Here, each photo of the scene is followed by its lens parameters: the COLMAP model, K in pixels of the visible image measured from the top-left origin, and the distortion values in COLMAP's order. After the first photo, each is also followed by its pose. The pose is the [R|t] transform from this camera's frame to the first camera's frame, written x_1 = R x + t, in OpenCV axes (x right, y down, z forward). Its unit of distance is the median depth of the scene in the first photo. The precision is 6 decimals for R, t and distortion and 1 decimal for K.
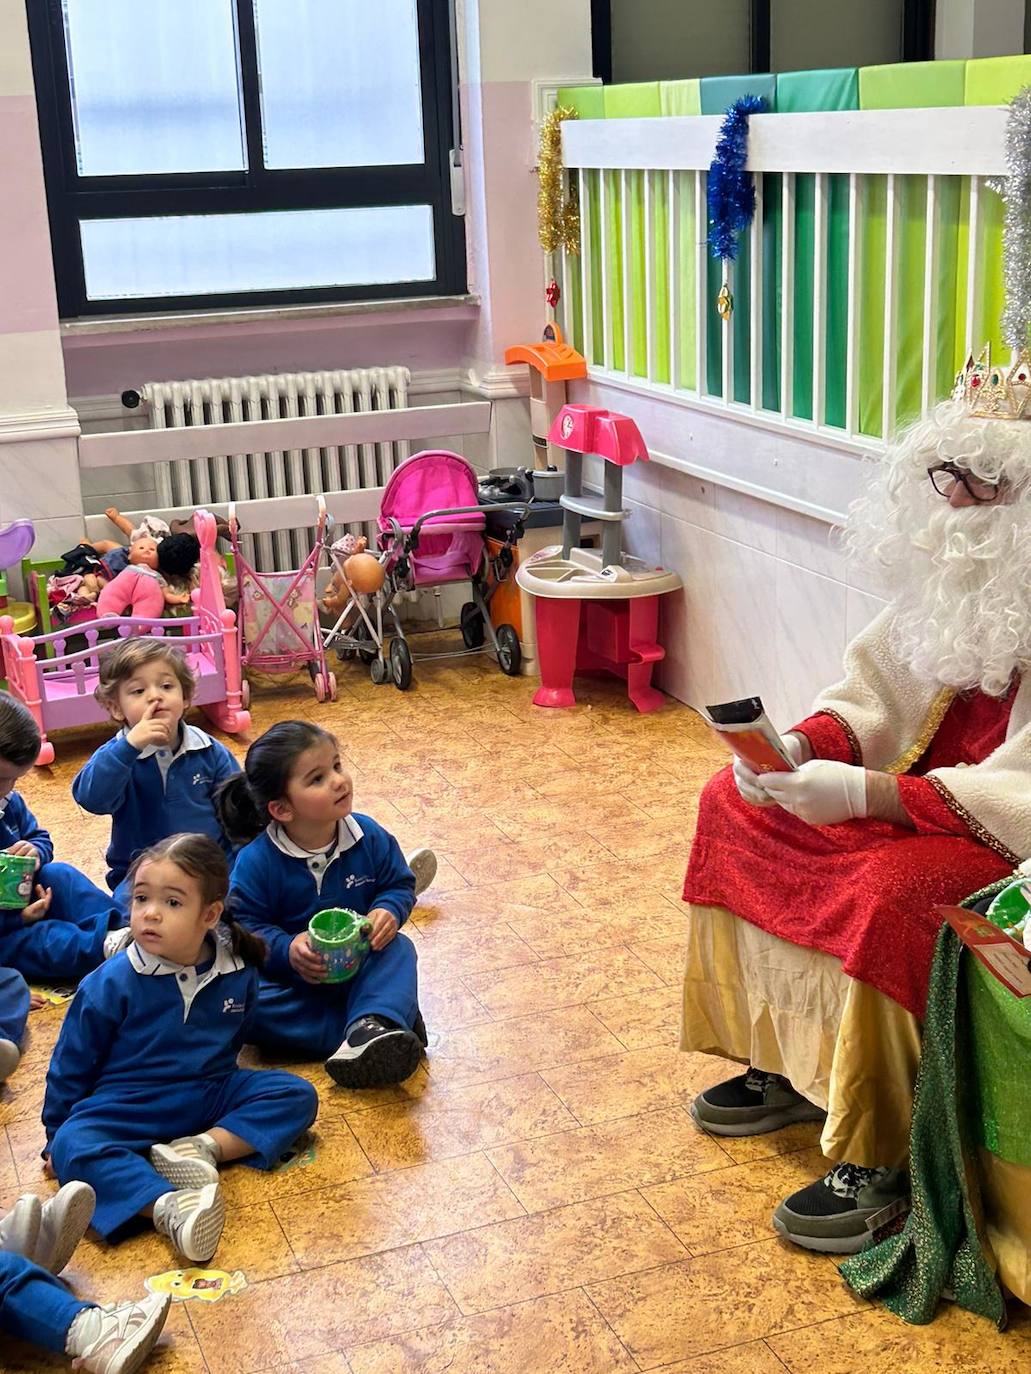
lens RADIAL K [[1868.9, 0, 556.0], [0, 1868.9, 680.9], [0, 0, 1]] dist [0.120954, -0.504068]
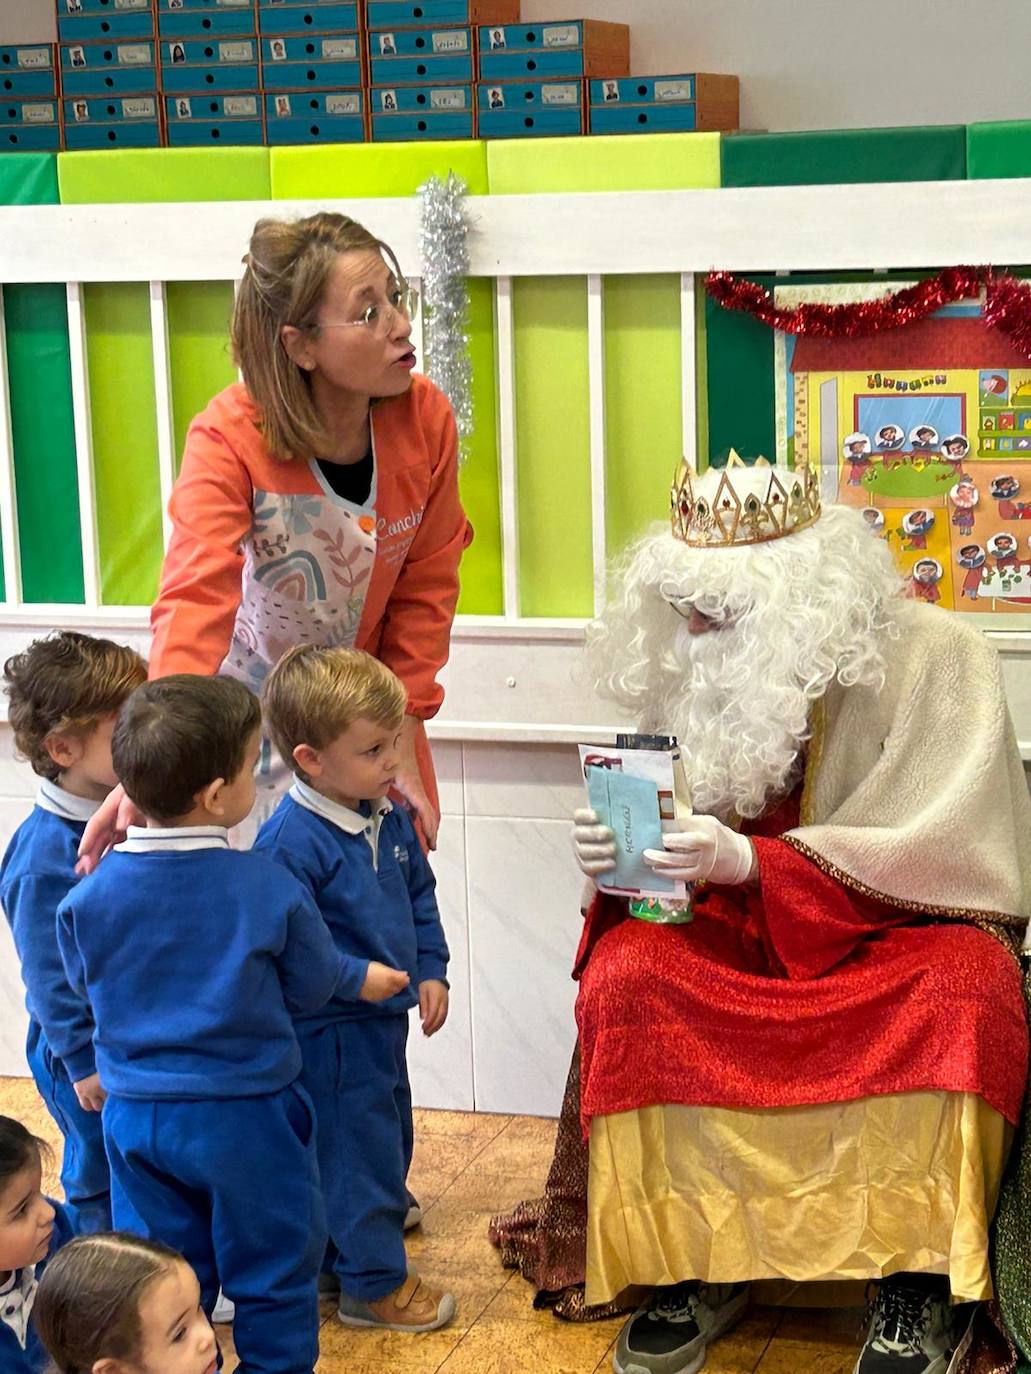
lens RADIAL K [[2654.3, 0, 515.5], [0, 2654.3, 687.0], [0, 0, 1]] dist [0.108159, -0.250094]
pose [[0.637327, -0.135604, 0.758568, -0.573227], [0.226068, 0.973983, -0.015824, -0.041797], [-0.736687, 0.181574, 0.651401, 0.153882]]
